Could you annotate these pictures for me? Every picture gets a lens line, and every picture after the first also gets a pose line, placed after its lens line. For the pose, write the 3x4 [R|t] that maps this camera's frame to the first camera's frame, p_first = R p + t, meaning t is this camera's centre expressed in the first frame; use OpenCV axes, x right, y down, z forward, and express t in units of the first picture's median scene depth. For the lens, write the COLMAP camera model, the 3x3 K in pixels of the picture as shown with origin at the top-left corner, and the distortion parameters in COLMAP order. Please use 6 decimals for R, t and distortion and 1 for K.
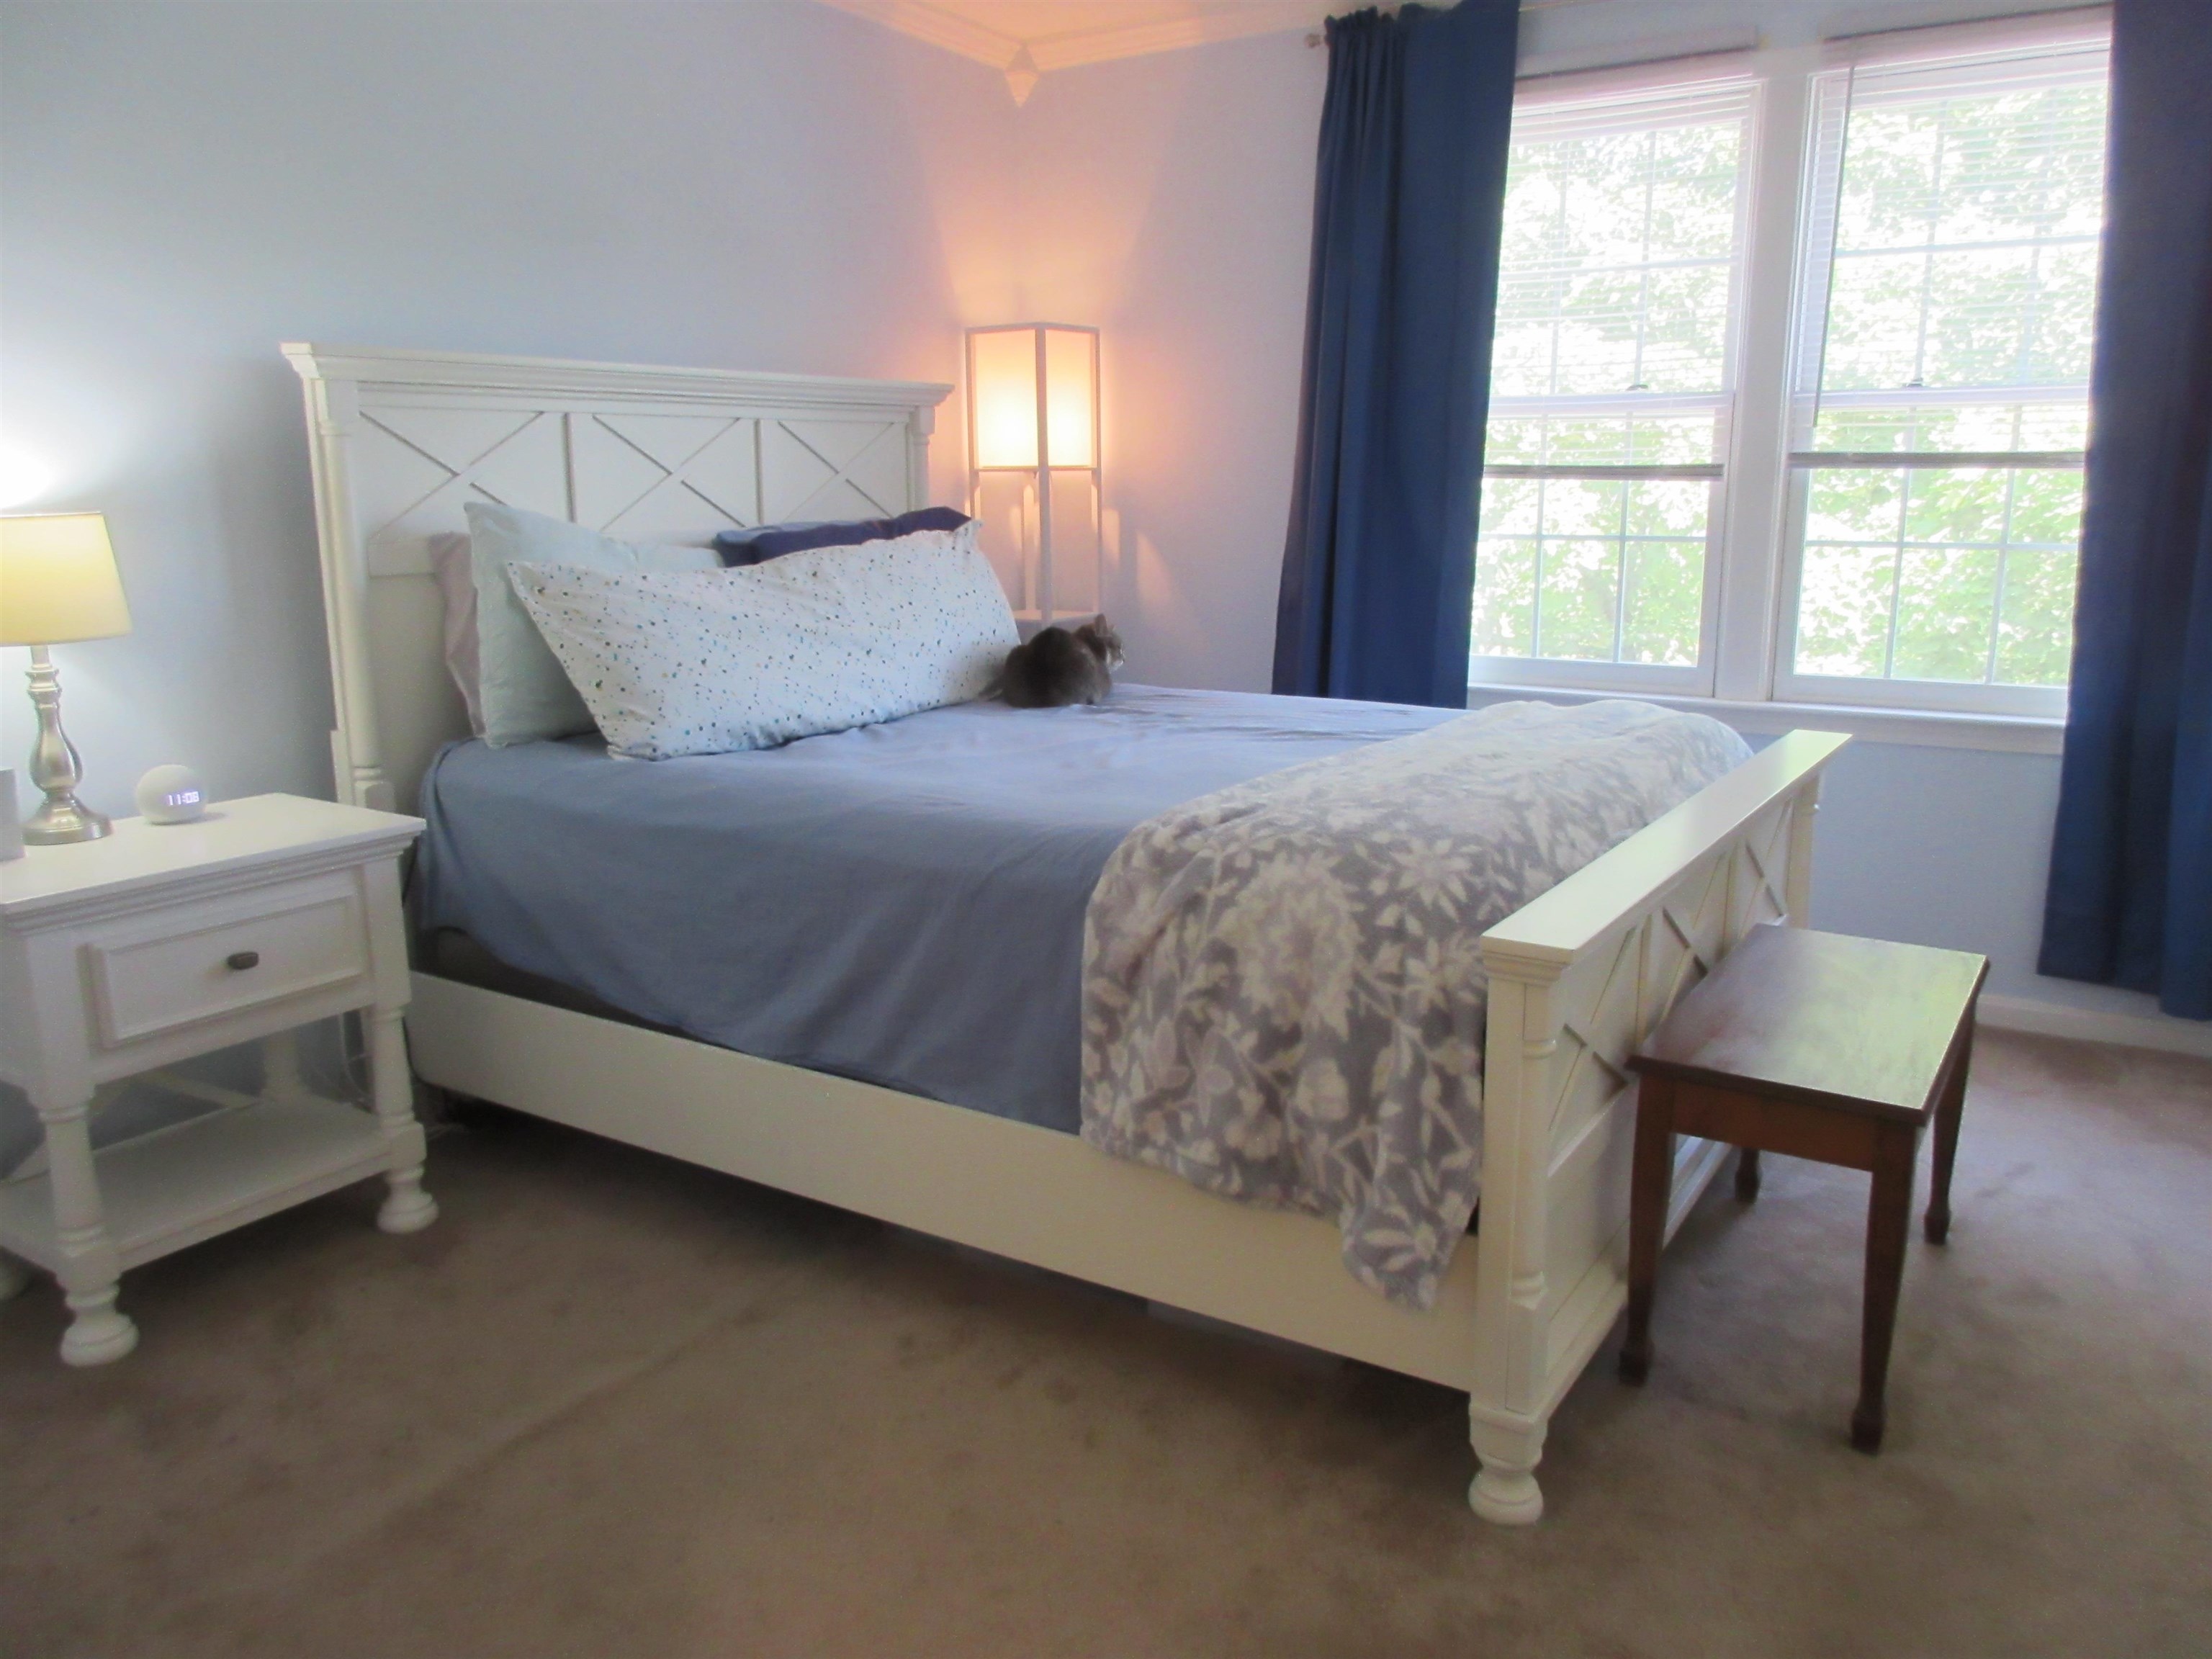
lens RADIAL K [[1639.9, 0, 1106.0], [0, 1639.9, 829.5], [0, 0, 1]] dist [-0.005203, 0.000509]
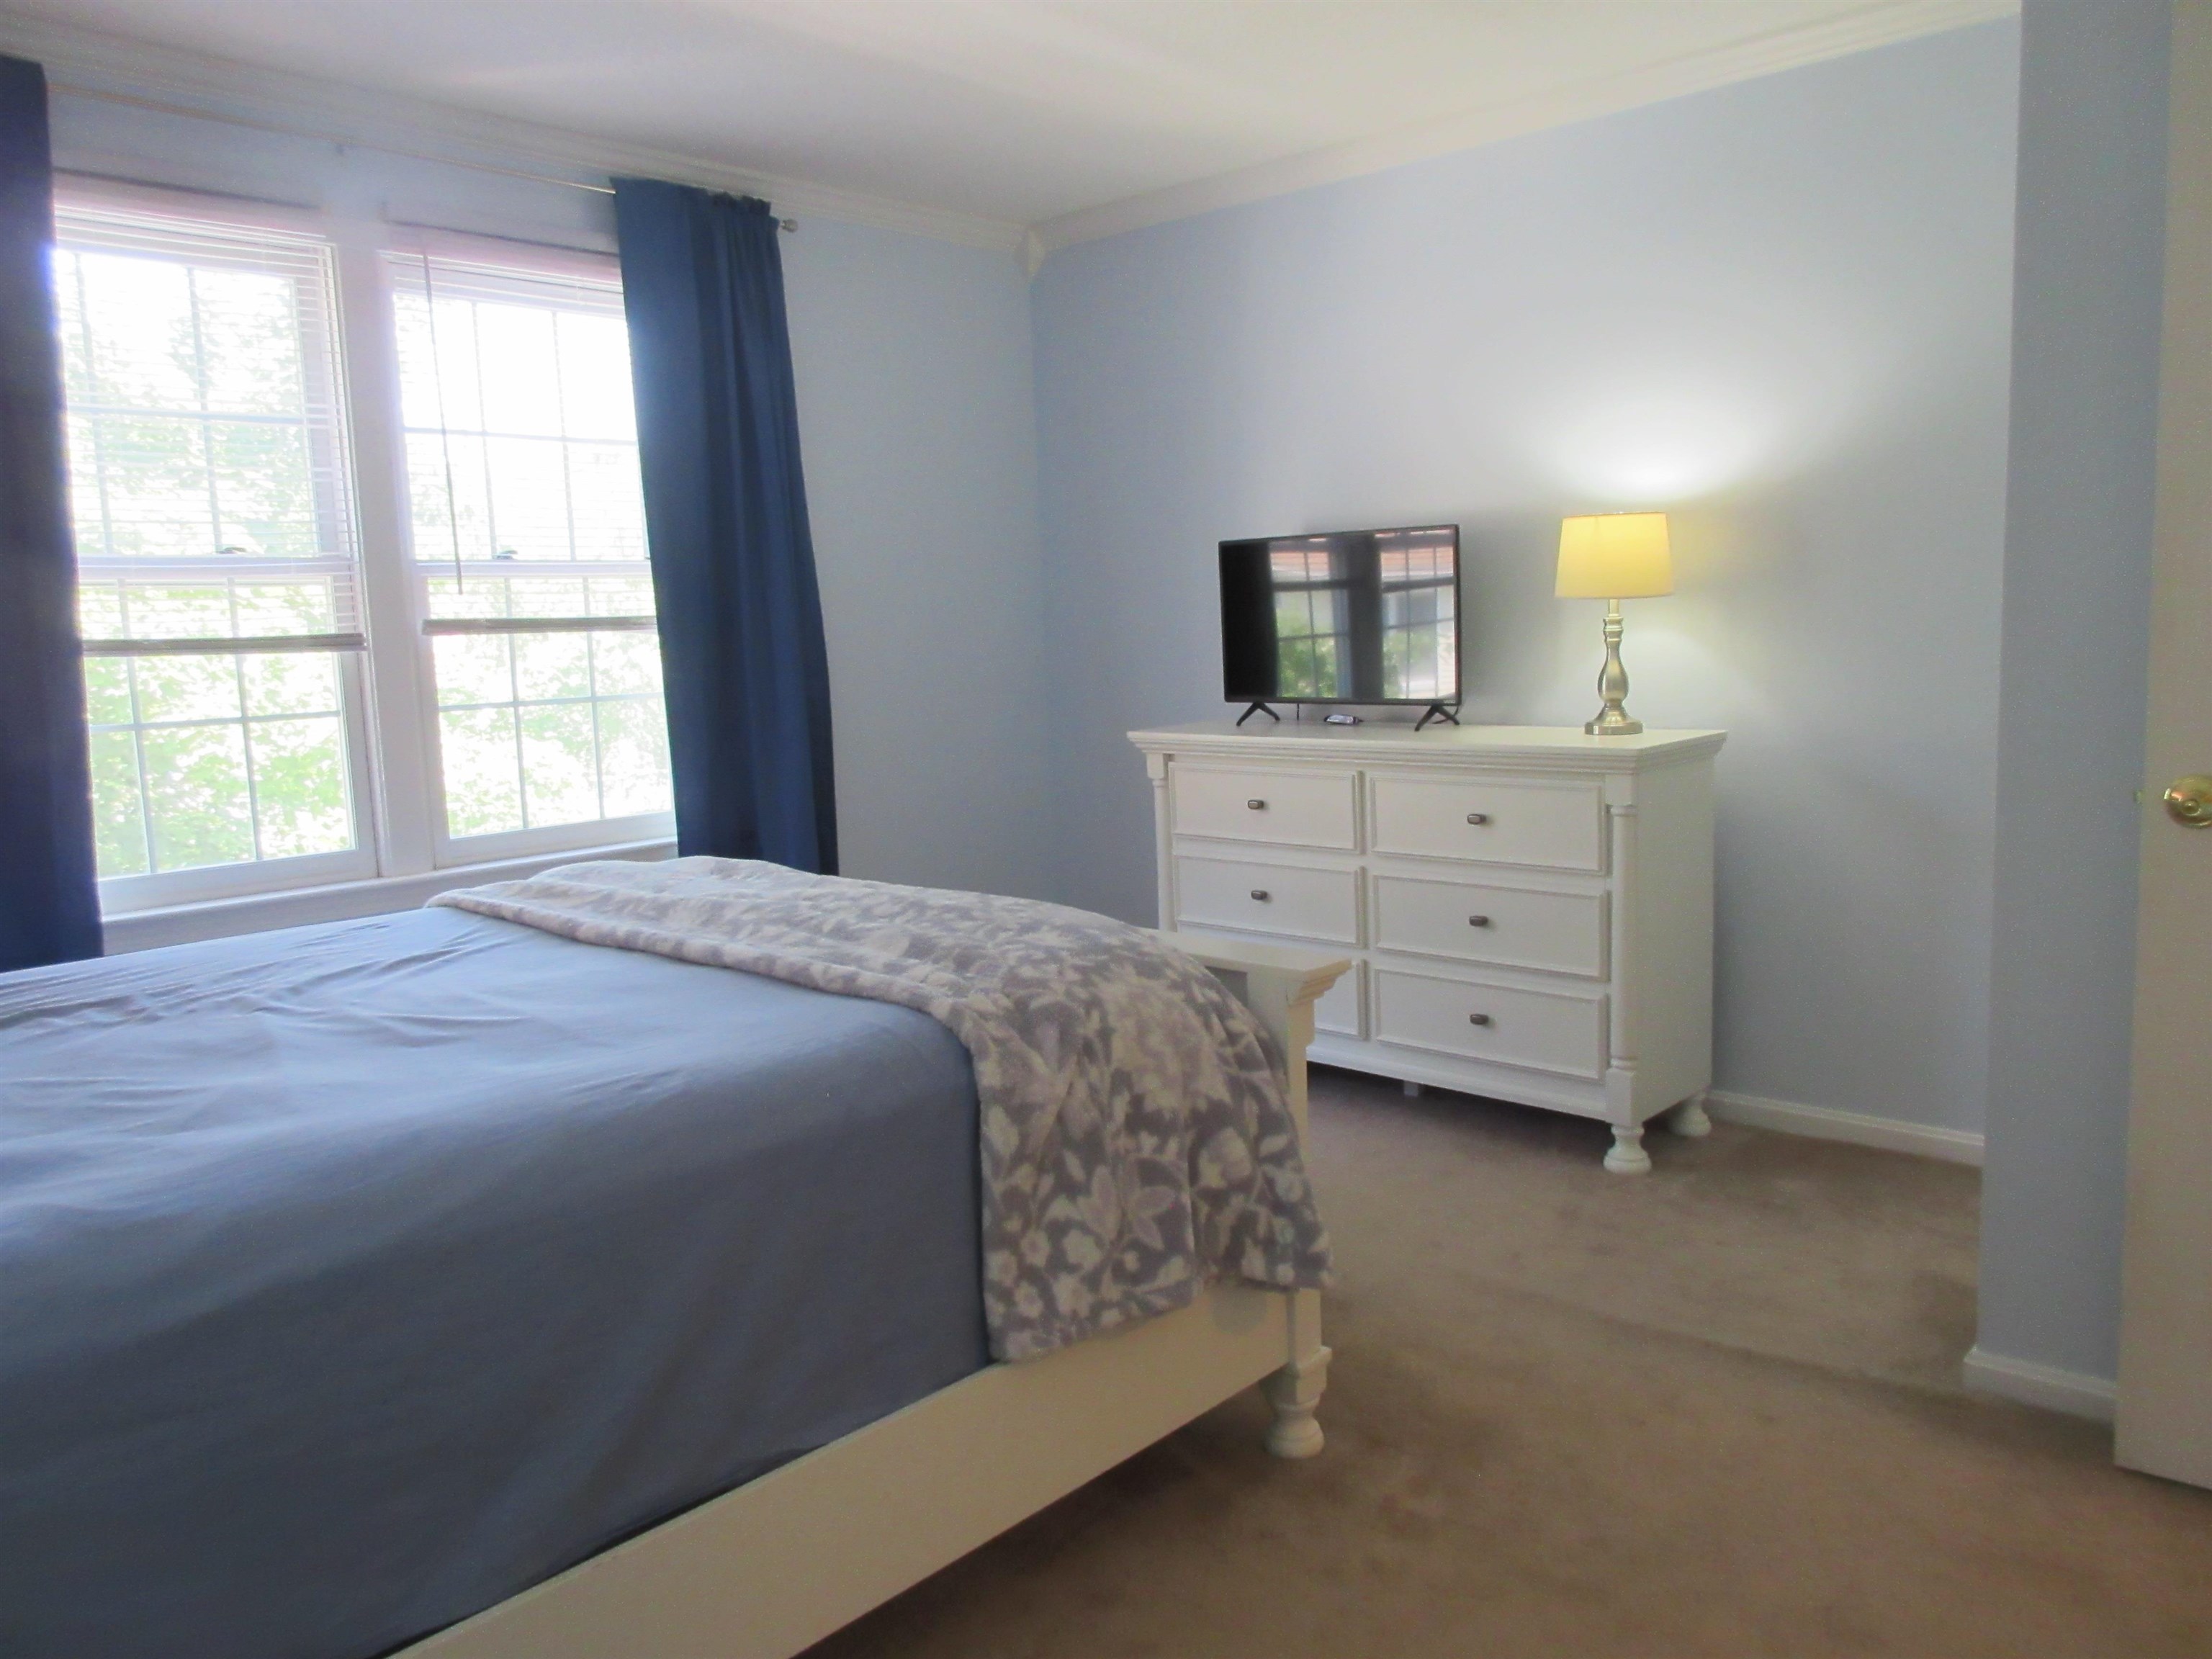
lens RADIAL K [[1639.9, 0, 1106.0], [0, 1639.9, 829.5], [0, 0, 1]] dist [-0.005203, 0.000509]
pose [[0.187084, -0.126939, 0.974108, -0.504684], [0.241921, 0.967029, 0.079554, -0.088058], [-0.952089, 0.220774, 0.211625, 0.432935]]
